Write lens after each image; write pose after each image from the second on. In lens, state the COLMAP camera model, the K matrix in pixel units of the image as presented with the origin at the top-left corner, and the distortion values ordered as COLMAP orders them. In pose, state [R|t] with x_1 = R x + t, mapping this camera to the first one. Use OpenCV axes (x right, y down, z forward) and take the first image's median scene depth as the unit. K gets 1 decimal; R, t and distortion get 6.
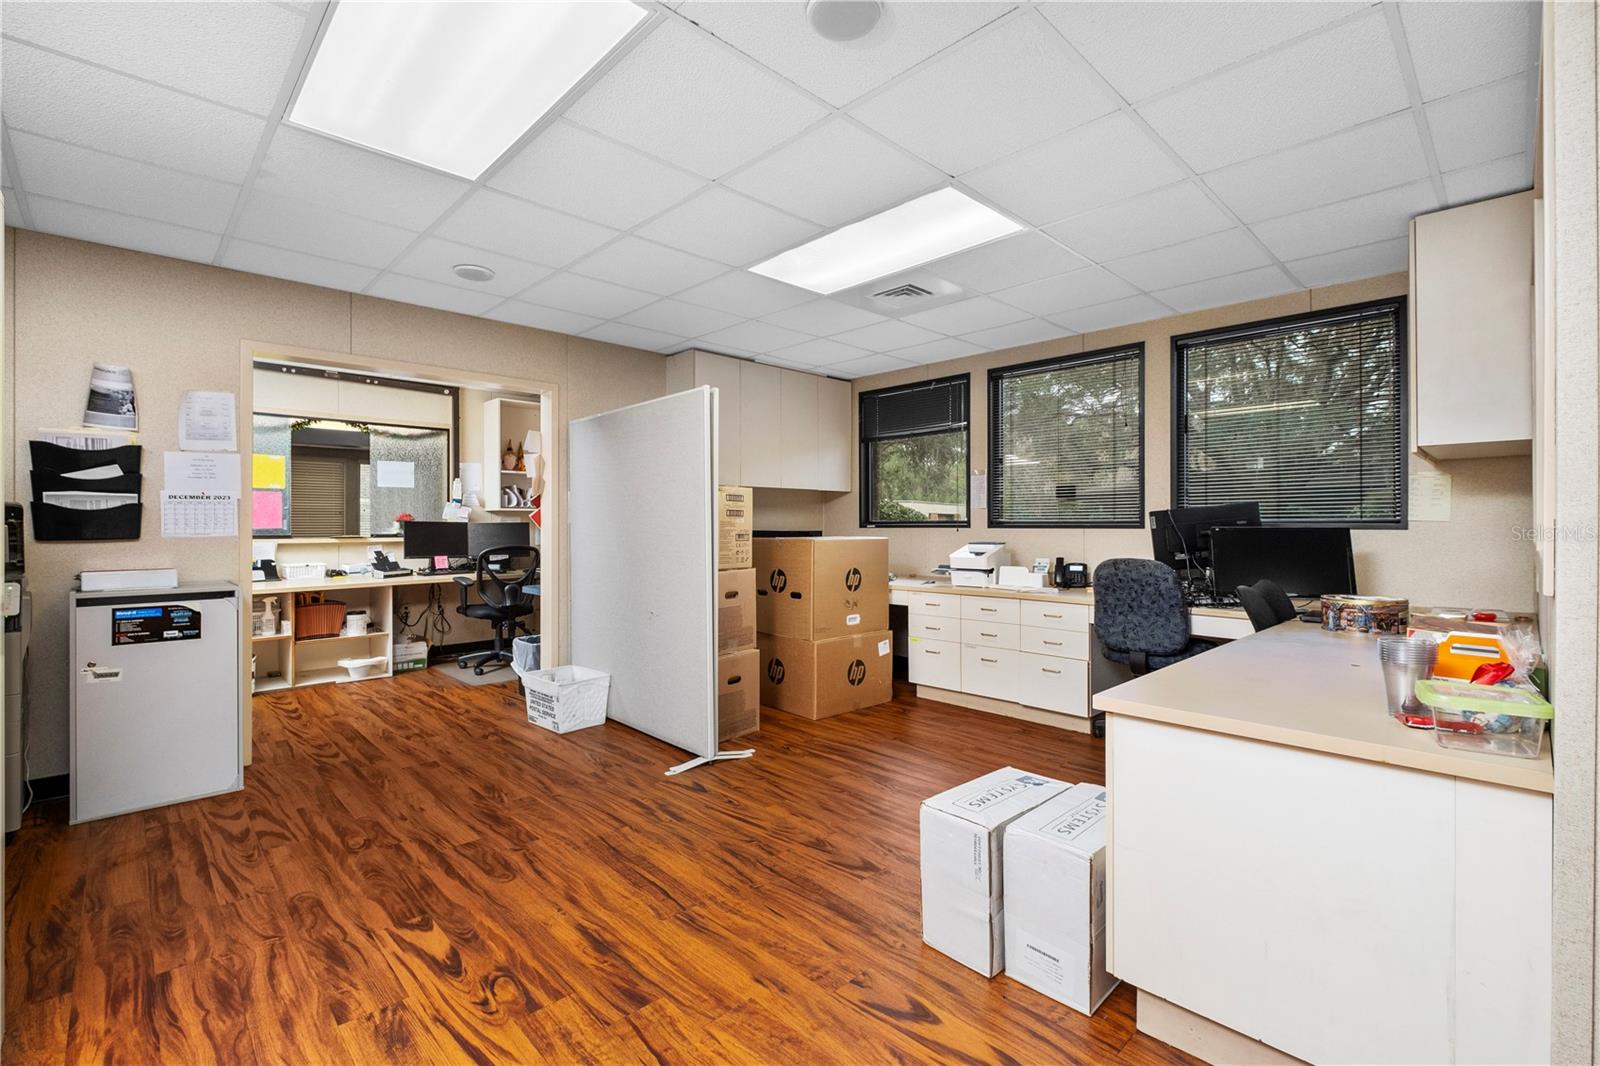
lens RADIAL K [[707.9, 0, 795.3], [0, 707.9, 530.7], [0, 0, 1]] dist [-0.001445, -0.000327]
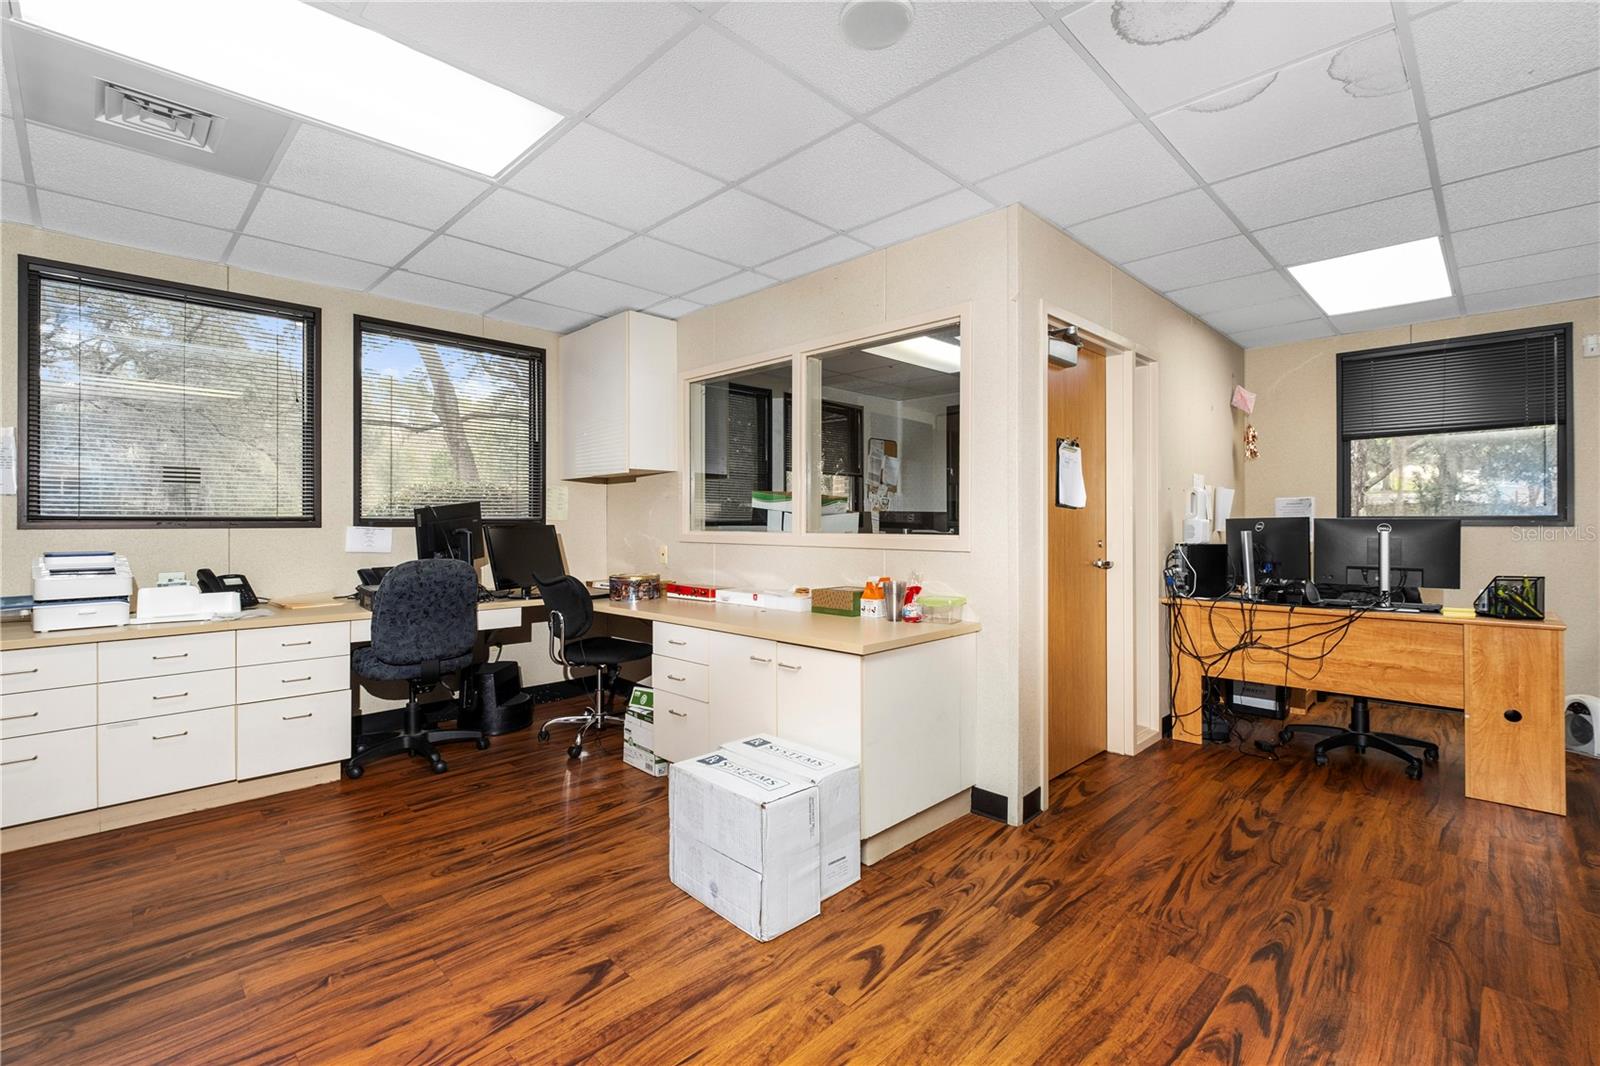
lens RADIAL K [[707.9, 0, 795.3], [0, 707.9, 523.3], [0, 0, 1]] dist [-0.001445, -0.000327]
pose [[-0.021356, 0.002645, 0.999768, -0.596033], [0.008728, 0.999959, -0.002459, -0.001568], [-0.999734, 0.008673, -0.021378, 0.717018]]
